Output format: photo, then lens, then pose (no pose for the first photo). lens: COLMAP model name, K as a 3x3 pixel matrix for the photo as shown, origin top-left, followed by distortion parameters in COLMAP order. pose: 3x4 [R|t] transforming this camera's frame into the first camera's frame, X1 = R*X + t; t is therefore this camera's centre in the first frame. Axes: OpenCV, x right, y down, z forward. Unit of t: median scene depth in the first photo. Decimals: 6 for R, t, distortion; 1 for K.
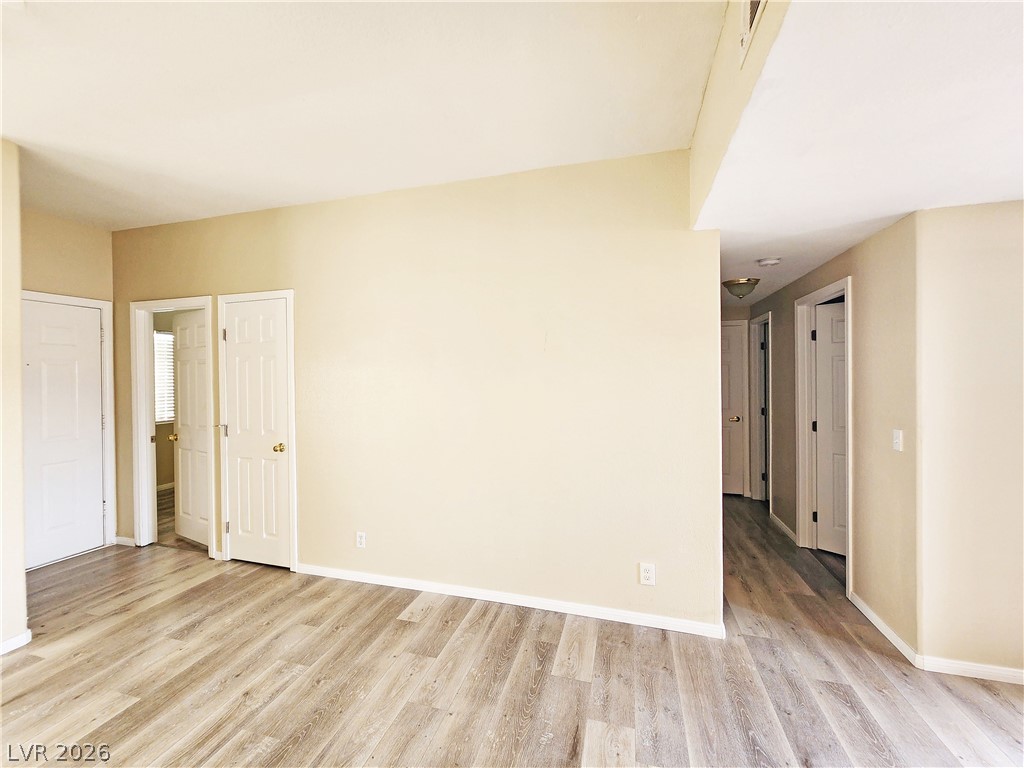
lens RADIAL K [[419.7, 0, 509.6], [0, 419.7, 377.5], [0, 0, 1]] dist [0.000685, 0.000064]
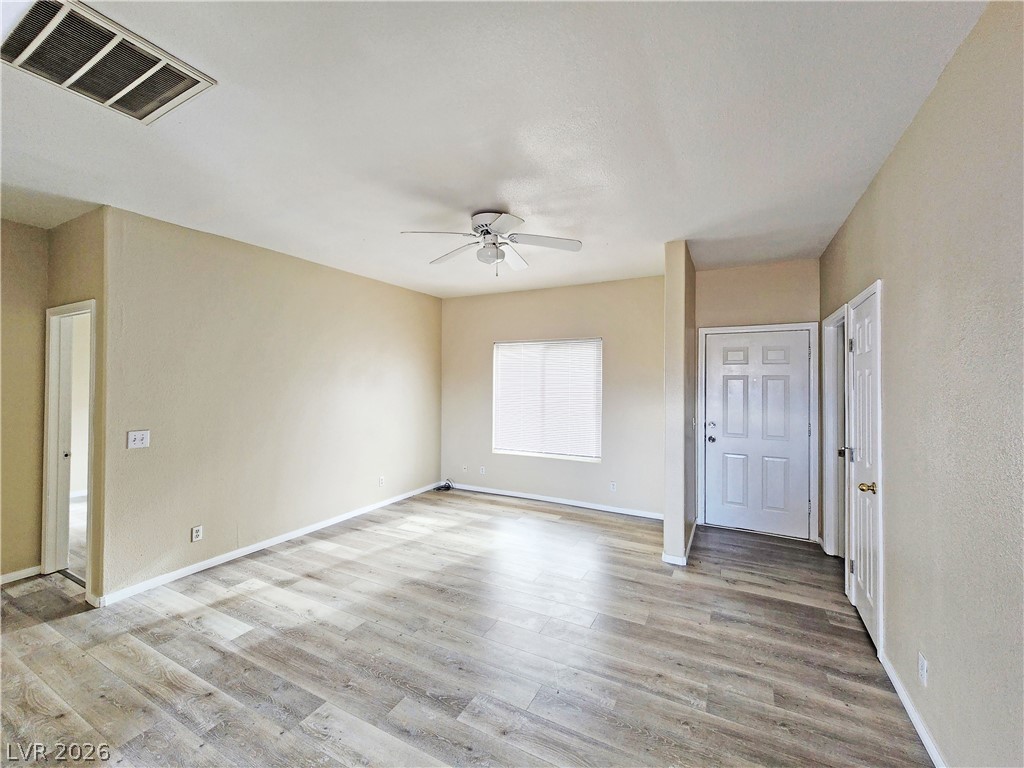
lens RADIAL K [[422.2, 0, 509.7], [0, 422.2, 379.5], [0, 0, 1]] dist [0.000424, -0.000109]
pose [[-0.209308, -0.000532, -0.977850, 0.423196], [-0.010524, 0.999943, 0.001709, -0.030890], [0.977793, 0.010649, -0.209302, 0.620958]]
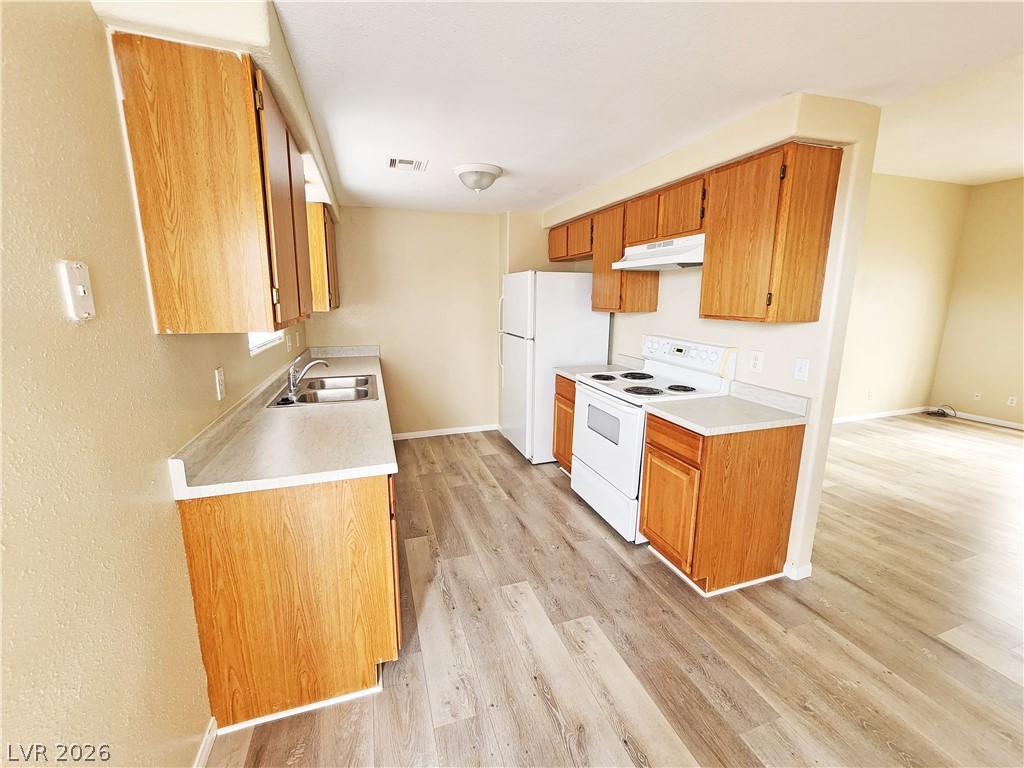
lens RADIAL K [[422.2, 0, 509.7], [0, 422.2, 379.5], [0, 0, 1]] dist [0.000424, -0.000109]
pose [[-0.822813, 0.113385, -0.556887, 1.069930], [-0.003128, 0.978977, 0.203947, -0.003370], [0.568304, 0.169552, -0.805160, 0.231889]]
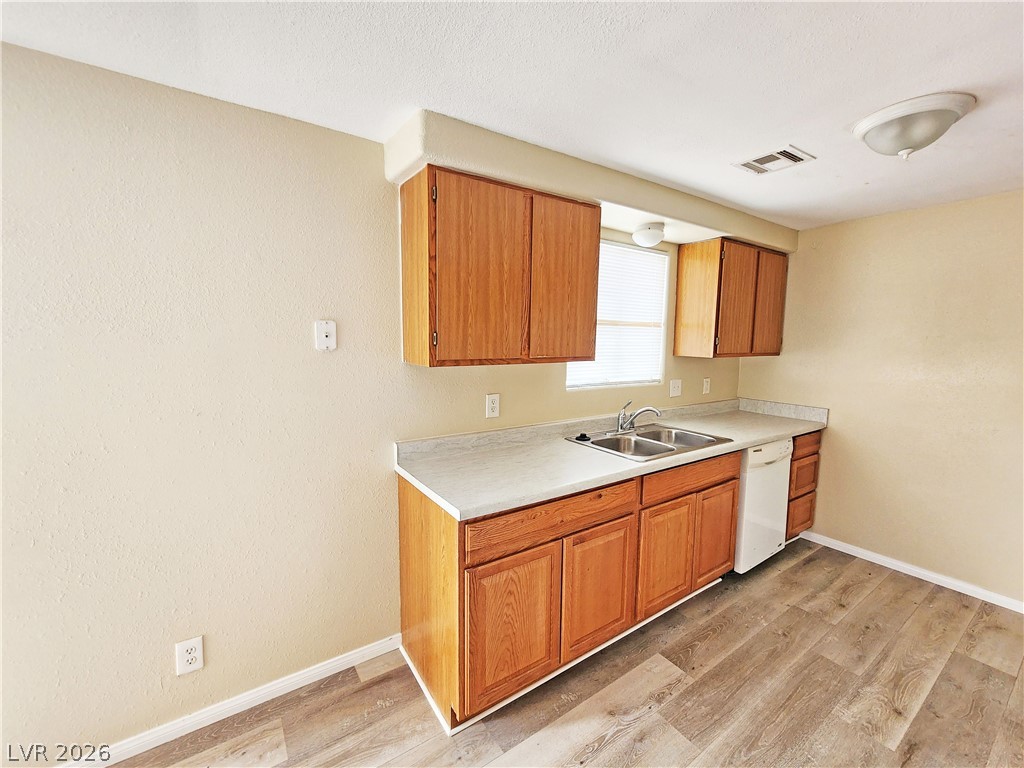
lens RADIAL K [[422.2, 0, 509.7], [0, 422.2, 379.5], [0, 0, 1]] dist [0.000424, -0.000109]
pose [[-0.766288, -0.061233, 0.639572, 0.513197], [0.002554, 0.995150, 0.098336, 0.002357], [-0.642492, 0.076988, -0.762415, 0.070543]]
